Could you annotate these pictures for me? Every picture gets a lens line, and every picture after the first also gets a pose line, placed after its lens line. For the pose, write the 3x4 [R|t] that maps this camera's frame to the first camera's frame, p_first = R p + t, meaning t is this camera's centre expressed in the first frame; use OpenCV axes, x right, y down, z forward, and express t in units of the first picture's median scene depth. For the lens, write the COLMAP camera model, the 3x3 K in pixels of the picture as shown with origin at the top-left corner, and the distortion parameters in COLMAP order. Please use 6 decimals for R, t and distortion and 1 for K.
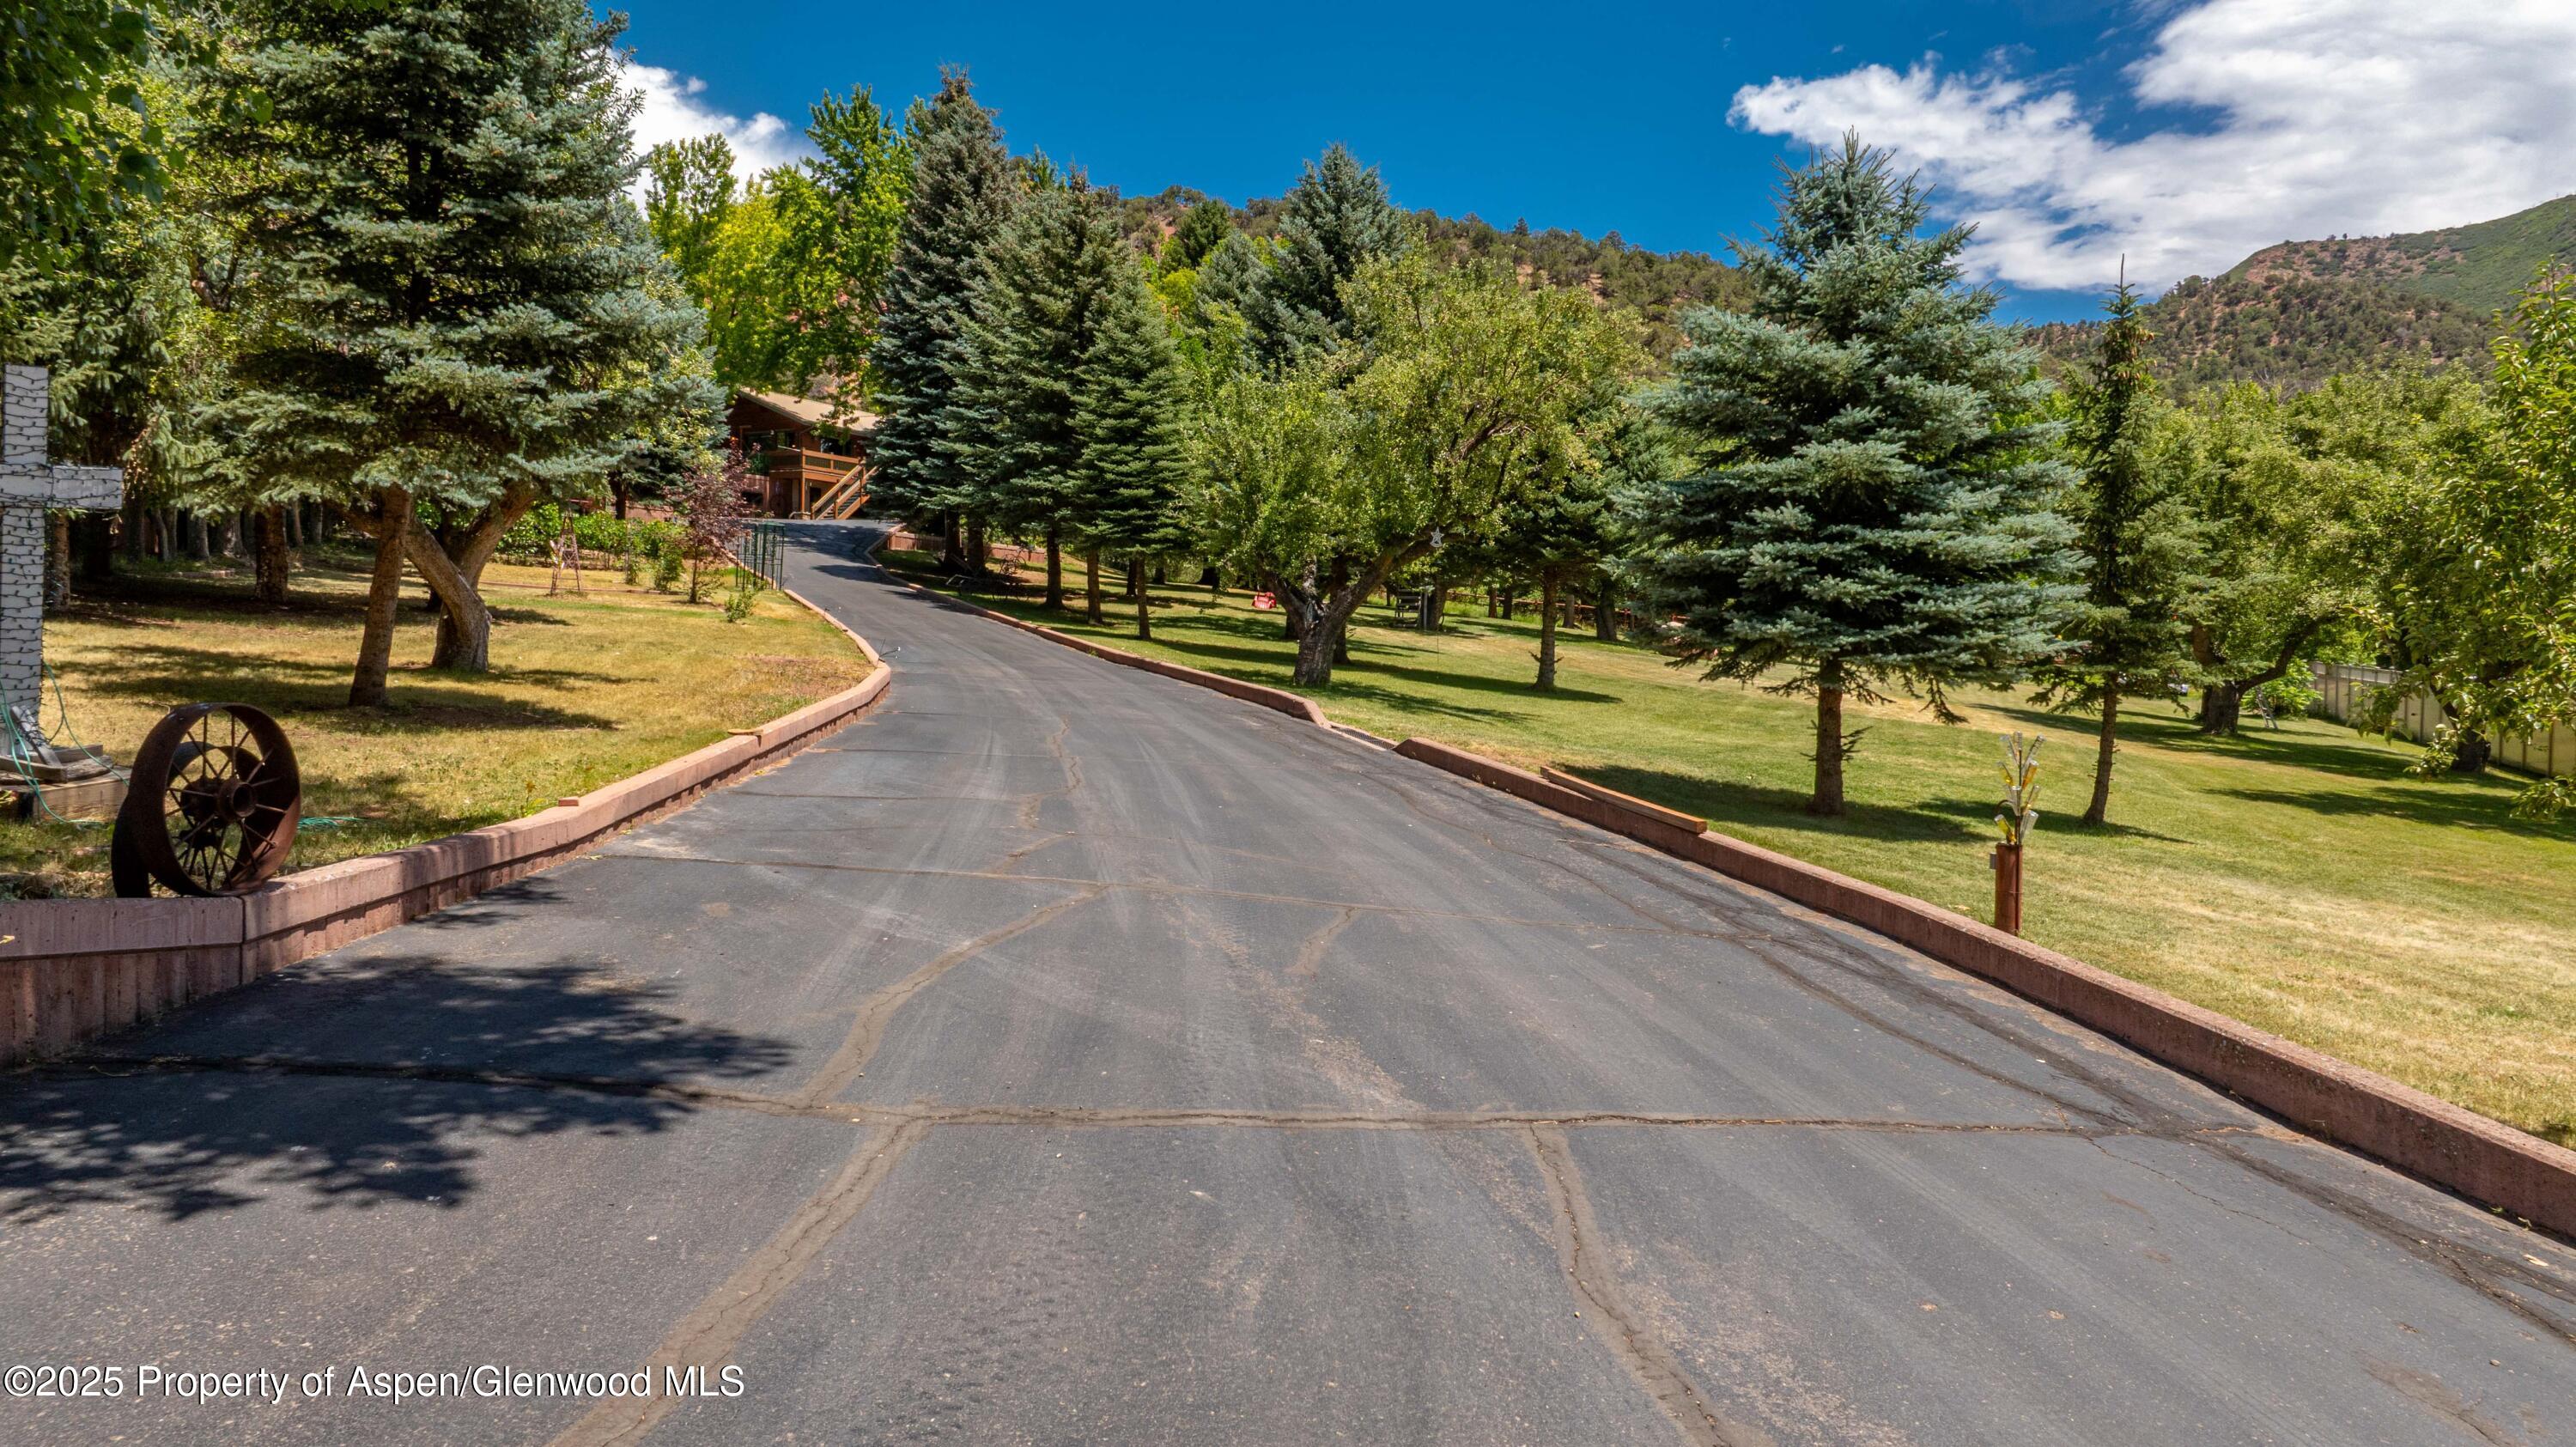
lens RADIAL K [[1869.1, 0, 1285.4], [0, 1869.1, 718.6], [0, 0, 1]] dist [-0.038661, 0.048937]
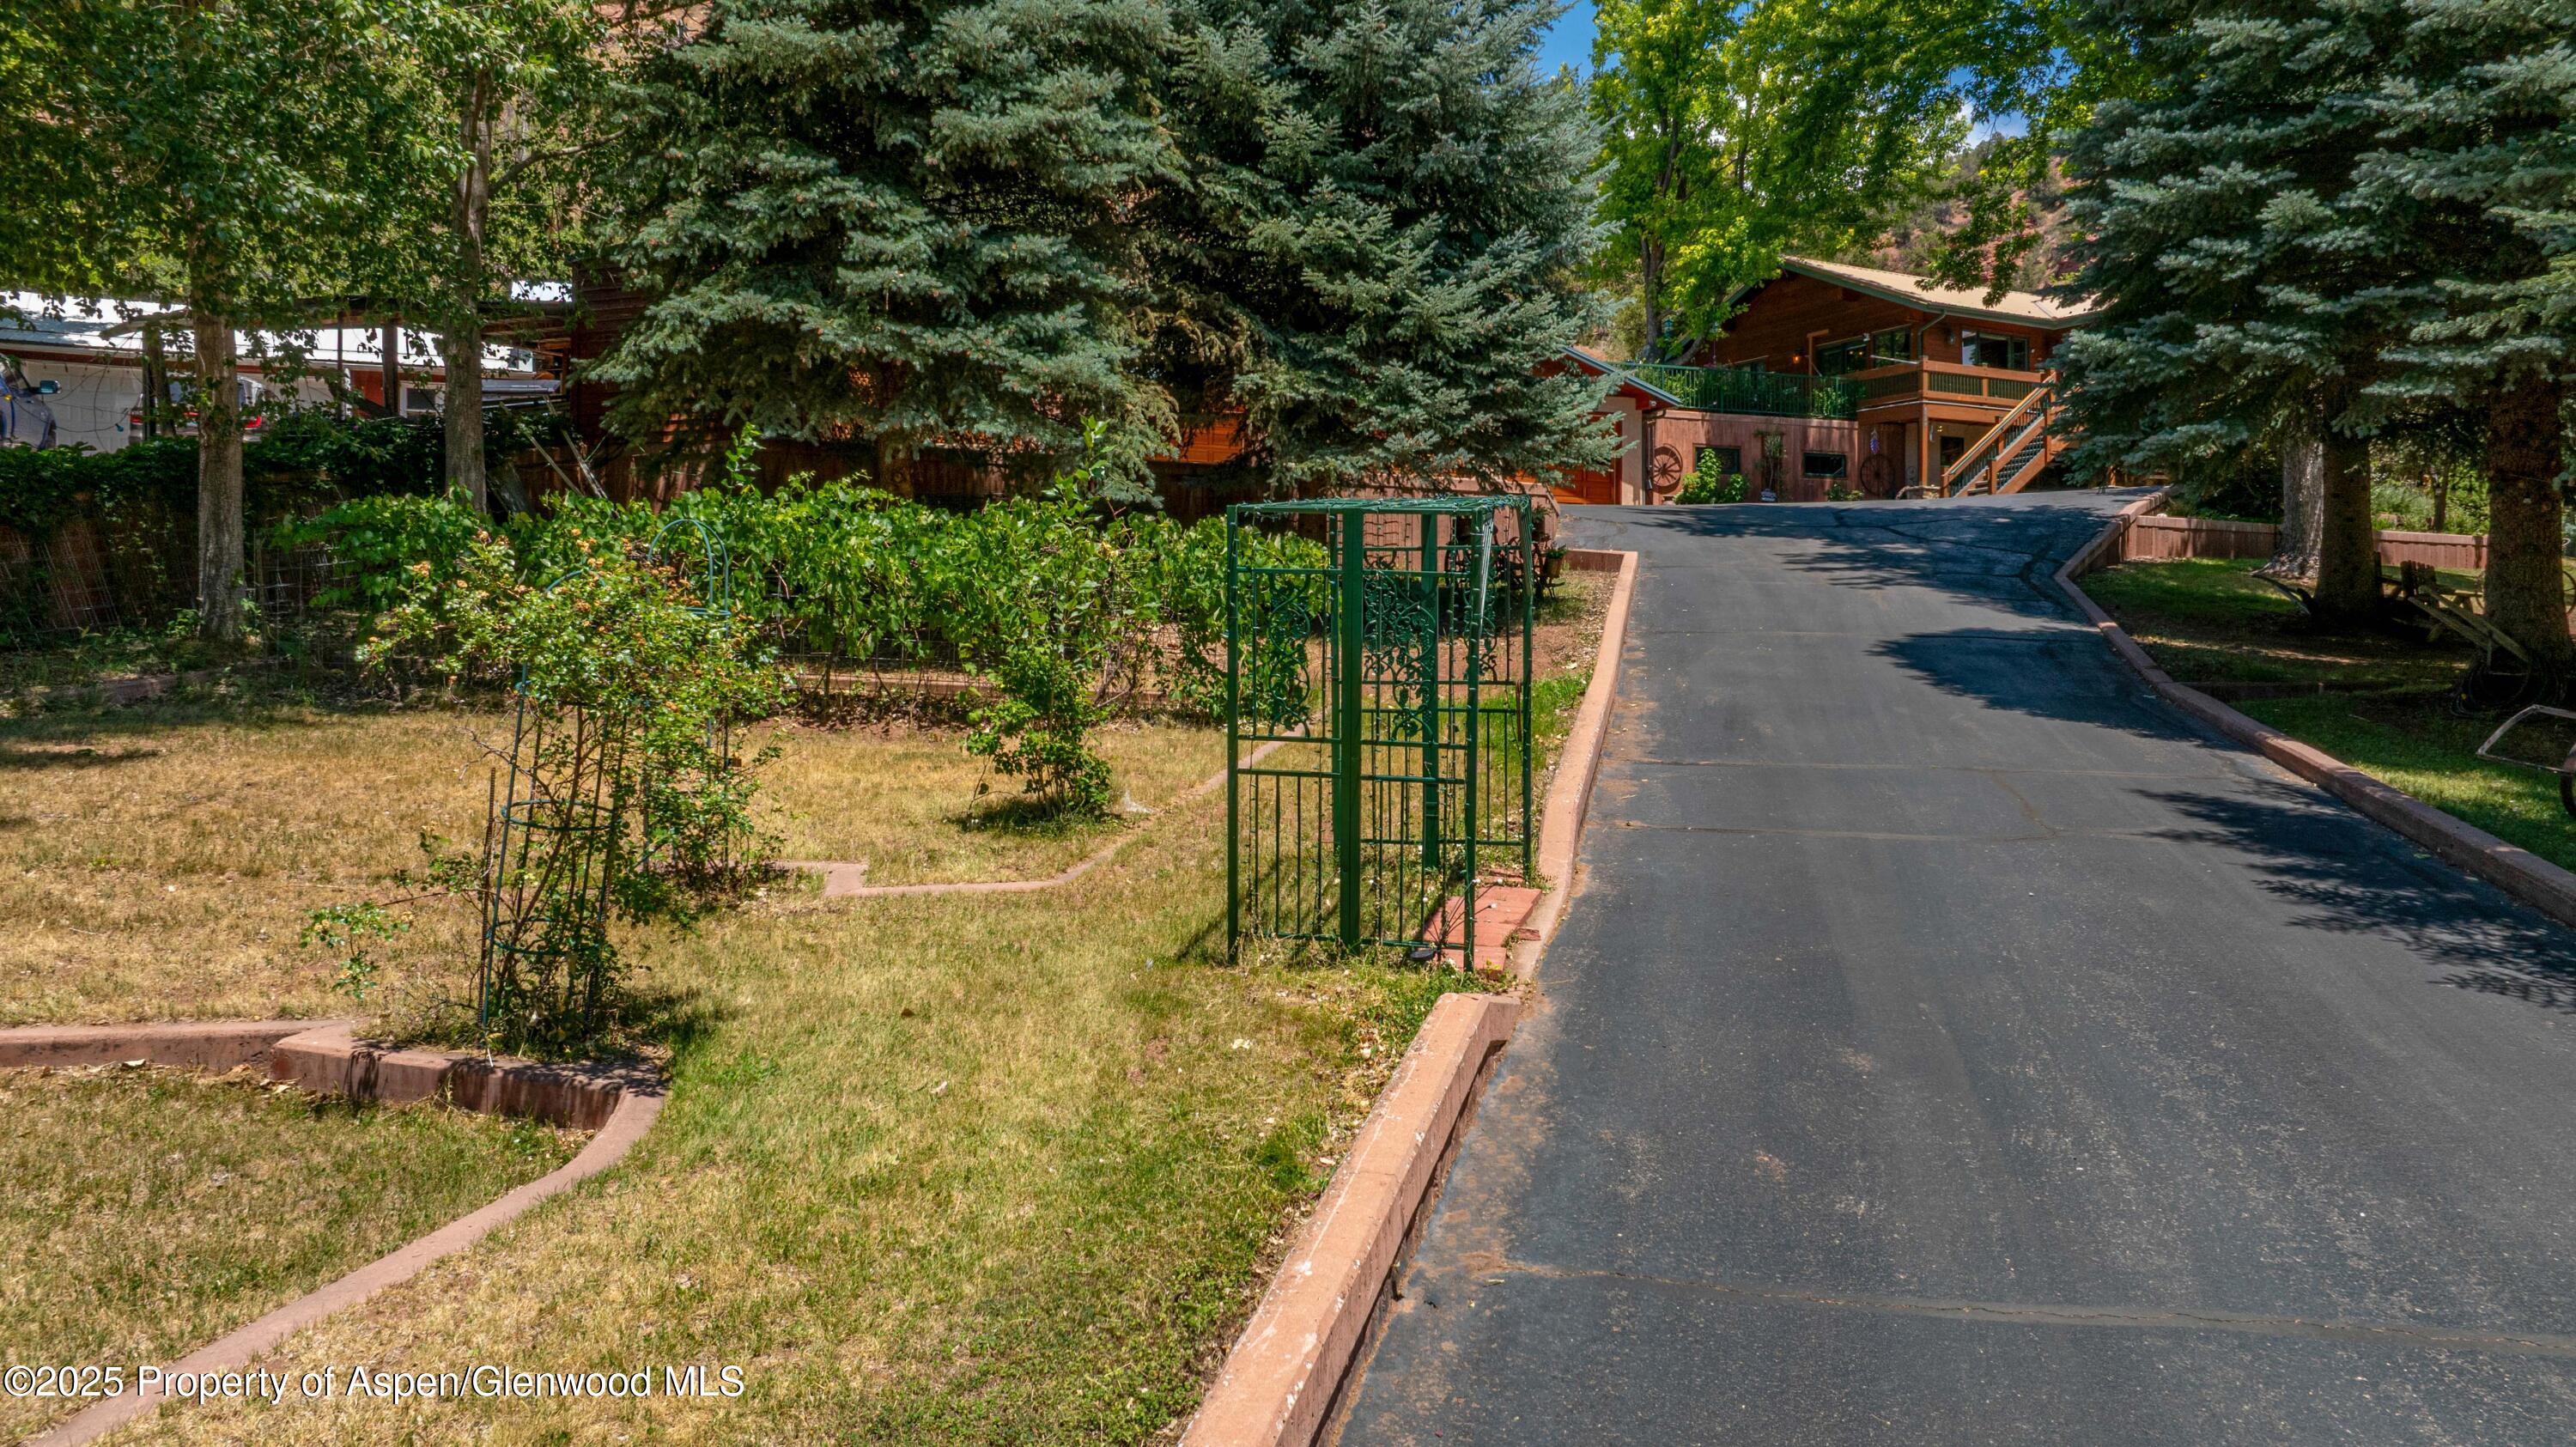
lens RADIAL K [[1869.1, 0, 1283.7], [0, 1869.1, 678.9], [0, 0, 1]] dist [-0.038661, 0.048937]
pose [[0.817304, -0.005251, -0.576183, -0.111861], [-0.004787, 0.999862, -0.015902, -0.050098], [0.576187, 0.015755, 0.817166, 0.493490]]
